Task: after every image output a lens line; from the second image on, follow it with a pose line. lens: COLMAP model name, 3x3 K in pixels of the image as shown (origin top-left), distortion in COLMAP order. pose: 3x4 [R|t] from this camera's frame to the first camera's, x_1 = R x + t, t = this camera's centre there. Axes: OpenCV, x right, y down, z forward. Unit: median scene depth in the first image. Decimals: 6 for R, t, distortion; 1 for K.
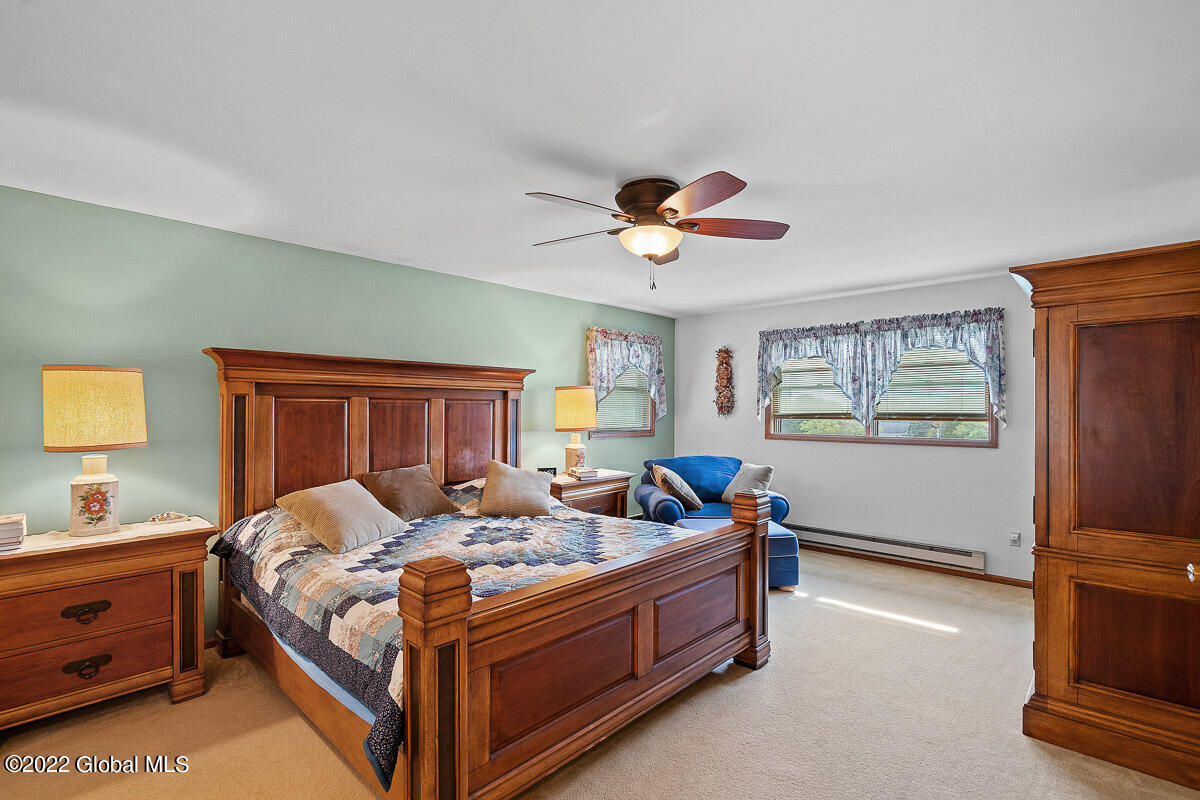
lens RADIAL K [[550.6, 0, 600.5], [0, 550.6, 404.3], [0, 0, 1]] dist [-0.003173, 0.000014]
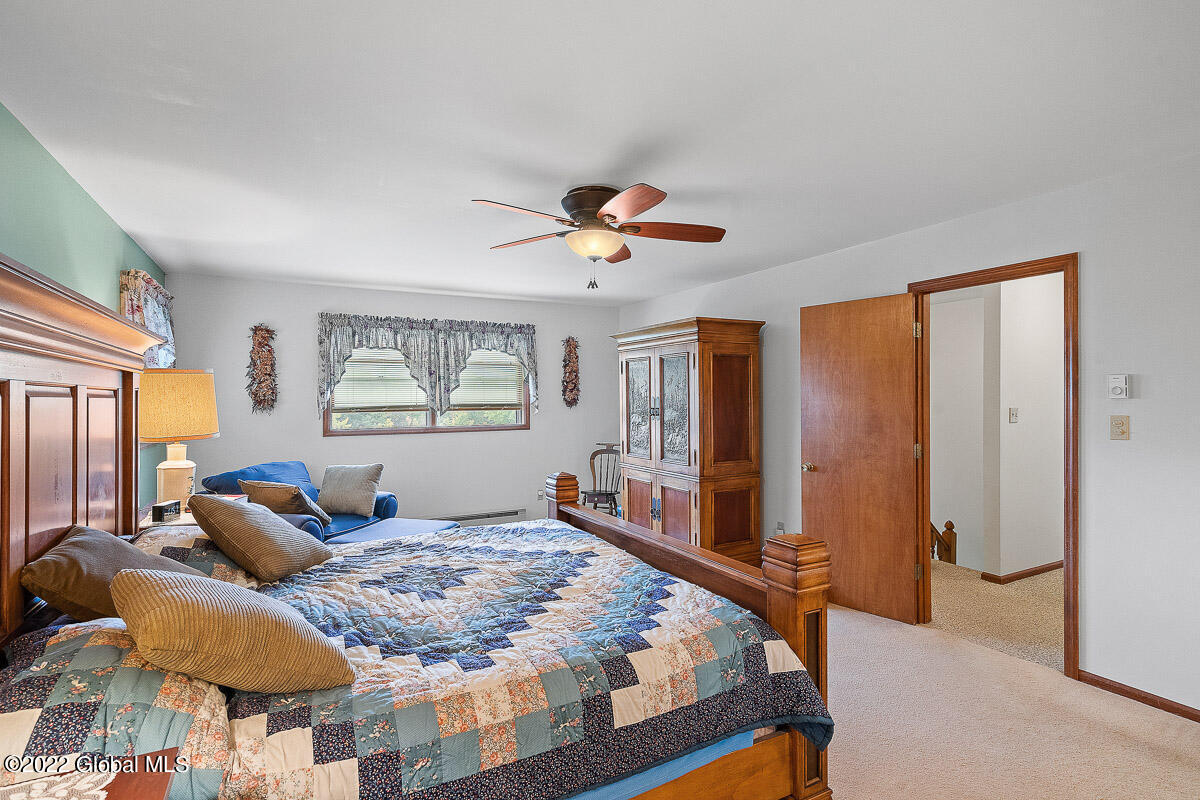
lens RADIAL K [[590.4, 0, 600.1], [0, 590.4, 397.8], [0, 0, 1]] dist [-0.004685, -0.000339]
pose [[0.320675, -0.002458, 0.947186, -0.518574], [0.001422, 0.999997, 0.002114, 0.000259], [-0.947188, 0.000669, 0.320678, 0.331431]]
